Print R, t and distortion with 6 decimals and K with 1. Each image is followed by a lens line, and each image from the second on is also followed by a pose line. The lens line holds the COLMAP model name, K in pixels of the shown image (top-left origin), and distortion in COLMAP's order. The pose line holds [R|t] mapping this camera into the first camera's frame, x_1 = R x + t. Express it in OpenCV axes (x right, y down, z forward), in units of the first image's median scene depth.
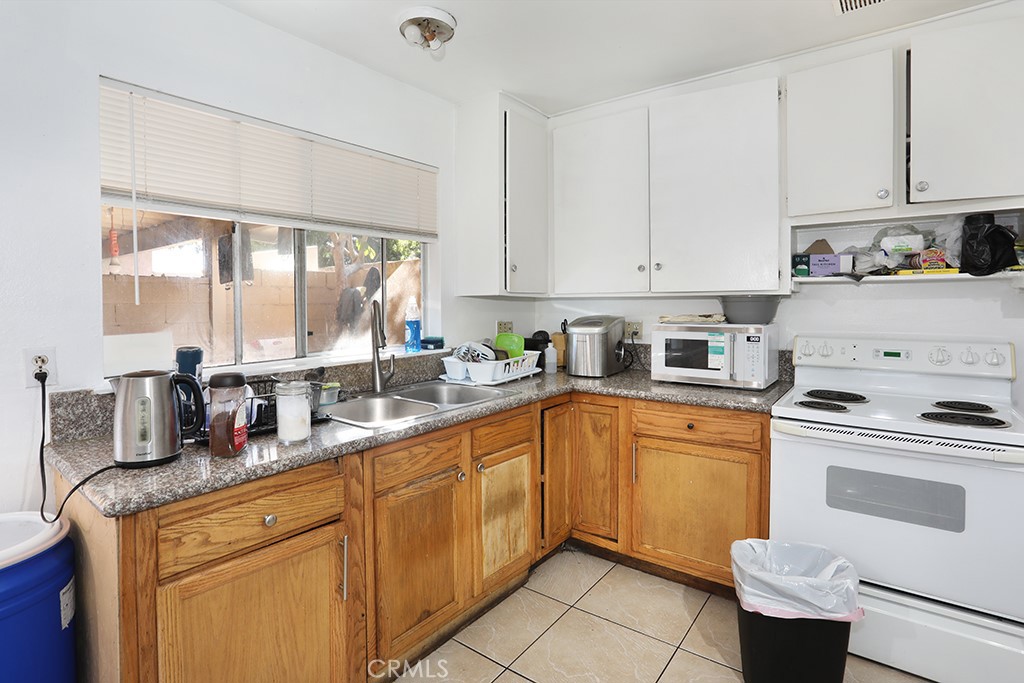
lens RADIAL K [[503.8, 0, 514.7], [0, 503.8, 313.2], [0, 0, 1]] dist [-0.000805, -0.000155]
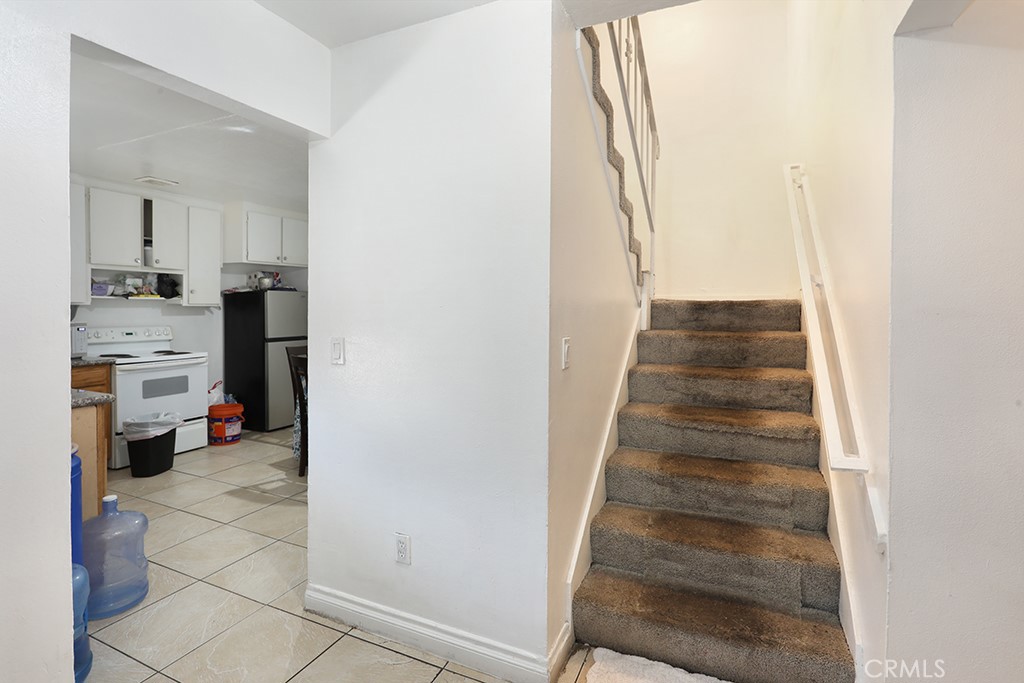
lens RADIAL K [[503.8, 0, 514.7], [0, 503.8, 313.2], [0, 0, 1]] dist [-0.000805, -0.000155]
pose [[-0.202832, -0.005221, 0.979200, -1.792457], [0.022039, 0.999708, 0.009896, 0.010644], [-0.978966, 0.023588, -0.202658, -0.176464]]
